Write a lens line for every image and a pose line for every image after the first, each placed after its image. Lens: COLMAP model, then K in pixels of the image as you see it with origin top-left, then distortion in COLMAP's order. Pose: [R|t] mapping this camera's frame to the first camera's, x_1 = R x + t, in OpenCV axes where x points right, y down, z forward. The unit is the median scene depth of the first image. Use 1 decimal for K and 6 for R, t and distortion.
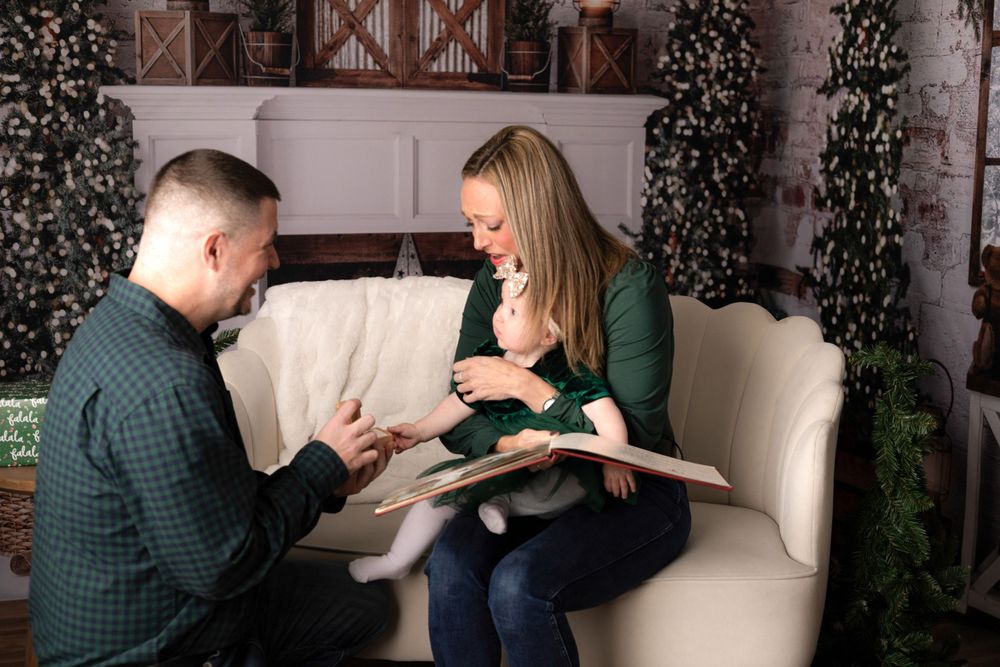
lens RADIAL K [[1429.2, 0, 500.0], [0, 1429.2, 333.5], [0, 0, 1]] dist [-0.007783, -0.069215]
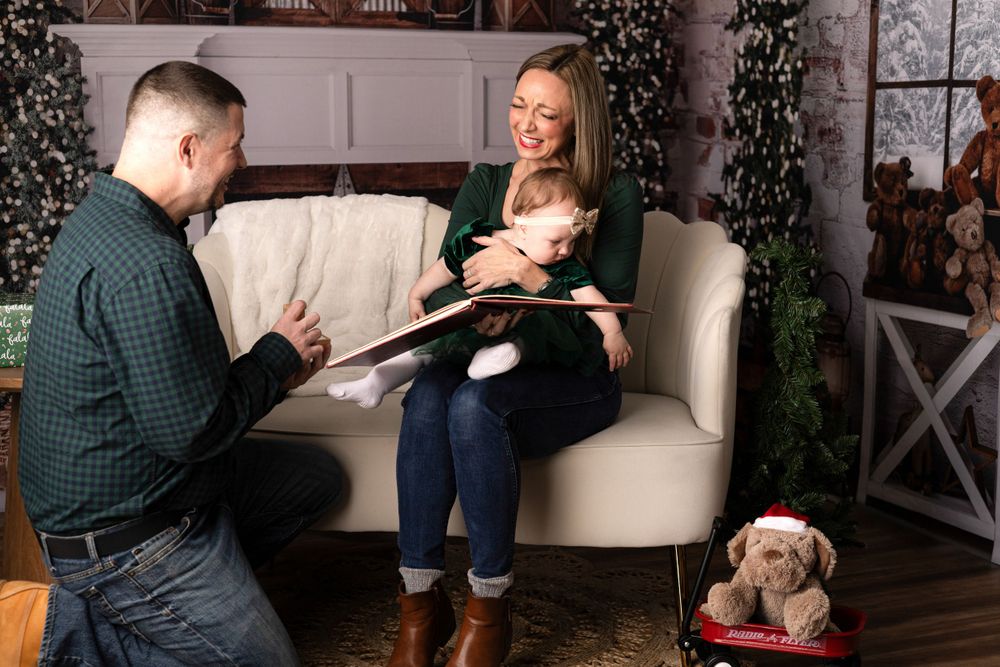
lens RADIAL K [[1478.9, 0, 500.0], [0, 1478.9, 333.5], [0, 0, 1]] dist [-0.013969, 0.006336]
pose [[0.998379, -0.019459, 0.053483, -0.010293], [0.018581, 0.999685, 0.016853, 0.041528], [-0.053794, -0.015832, 0.998427, -0.108235]]
